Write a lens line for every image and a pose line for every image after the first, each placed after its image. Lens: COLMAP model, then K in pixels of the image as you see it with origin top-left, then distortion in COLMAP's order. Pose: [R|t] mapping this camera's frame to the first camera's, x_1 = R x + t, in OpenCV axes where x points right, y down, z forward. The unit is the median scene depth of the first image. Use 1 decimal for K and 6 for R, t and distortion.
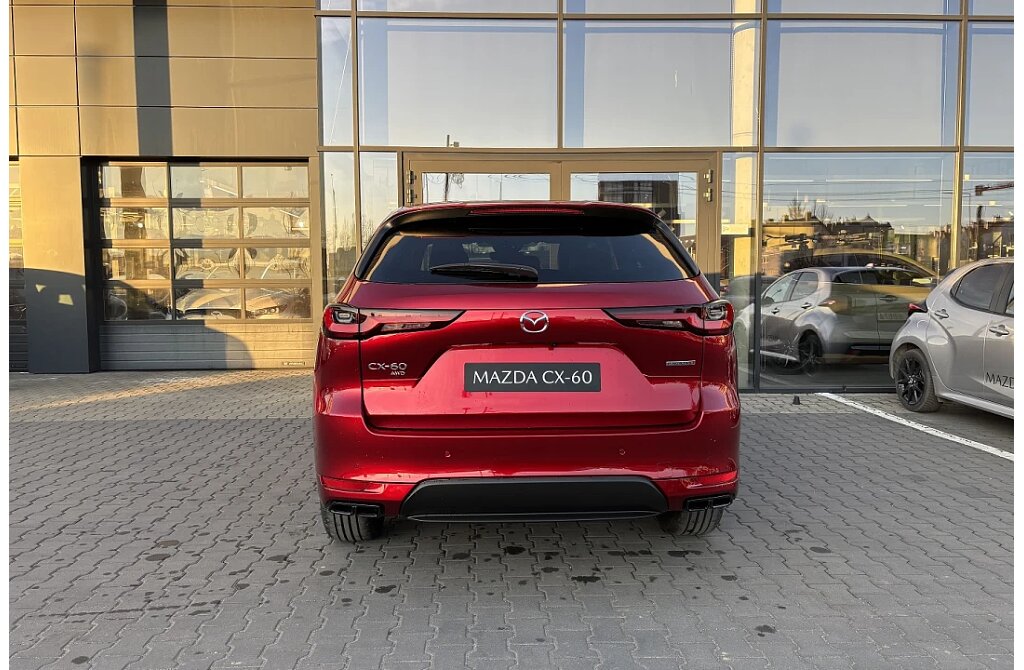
lens RADIAL K [[699.6, 0, 512.0], [0, 699.6, 335.0], [0, 0, 1]] dist [0.008635, -0.003993]
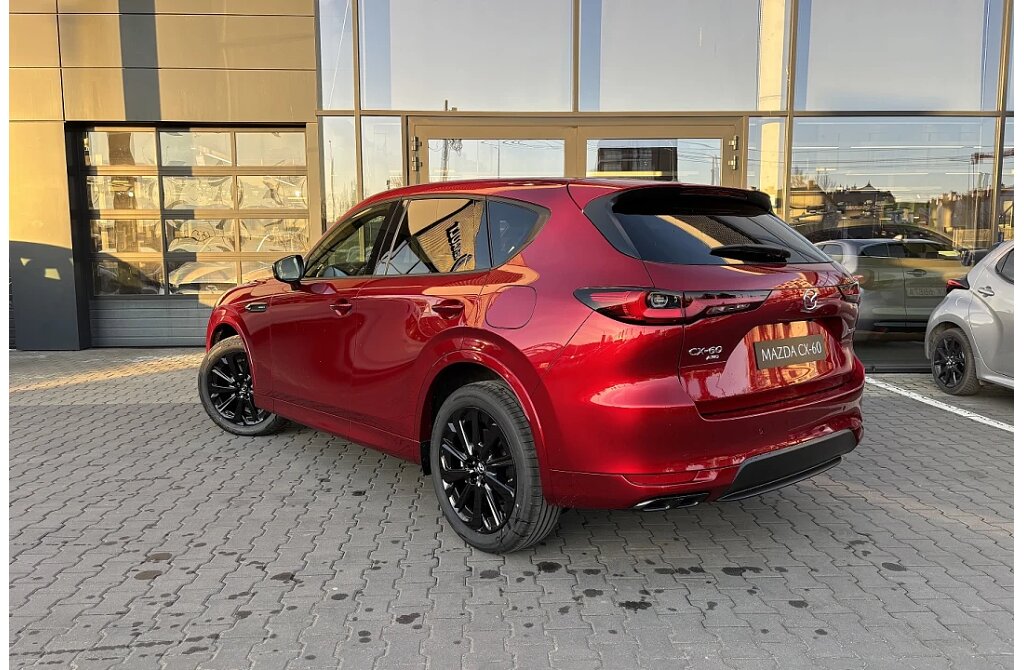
lens RADIAL K [[699.6, 0, 512.0], [0, 699.6, 335.0], [0, 0, 1]] dist [0.008635, -0.003993]
pose [[0.999992, -0.000707, 0.004028, -0.020568], [0.000528, 0.999021, 0.044230, -0.011478], [-0.004055, -0.044227, 0.999013, 0.053829]]
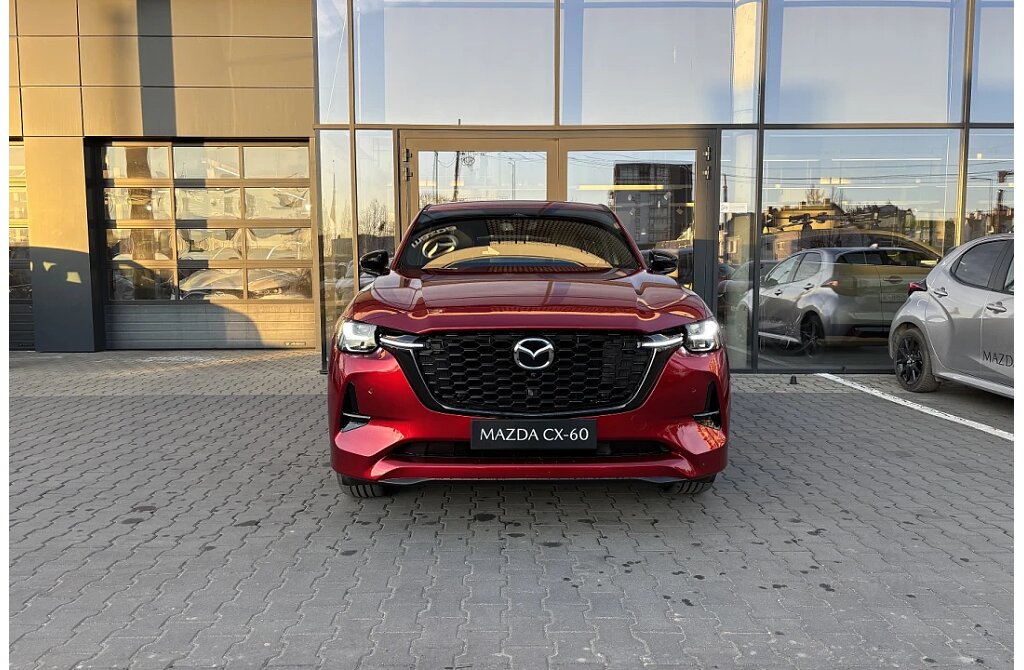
lens RADIAL K [[699.6, 0, 512.0], [0, 699.6, 335.0], [0, 0, 1]] dist [0.008635, -0.003993]
pose [[0.999761, 0.003970, -0.021495, 0.027705], [-0.003590, 0.999837, 0.017678, 0.012463], [0.021561, -0.017597, 0.999613, 0.002255]]
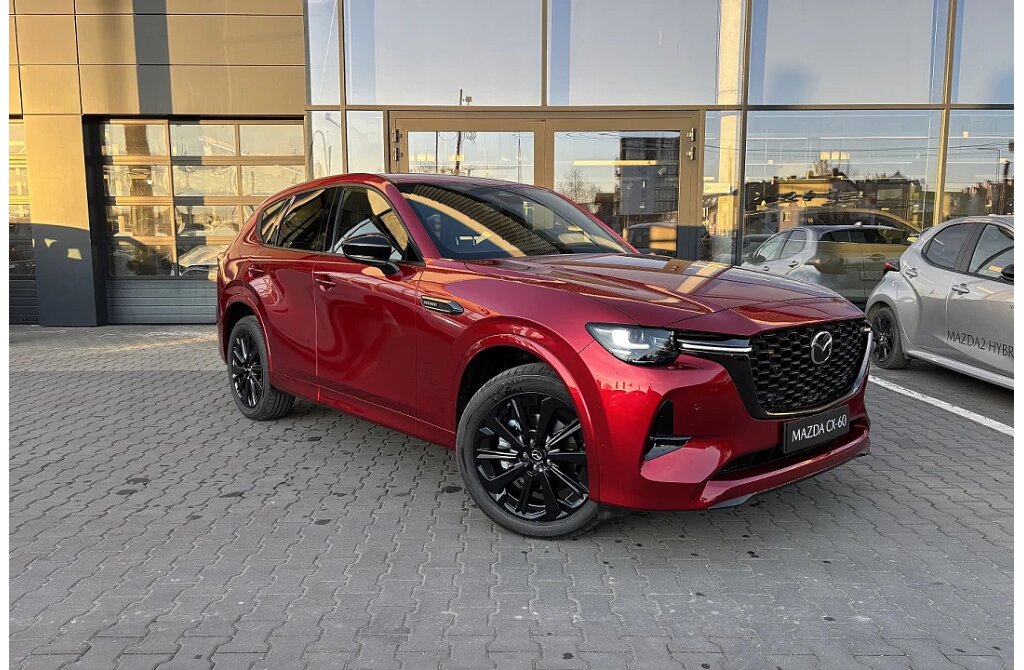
lens RADIAL K [[701.0, 0, 514.9], [0, 701.0, 328.9], [0, 0, 1]] dist [0.005561, 0.000150]
pose [[0.999643, 0.006396, -0.025925, 0.055394], [-0.005054, 0.998661, 0.051477, 0.001563], [0.026220, -0.051328, 0.998338, -0.027621]]
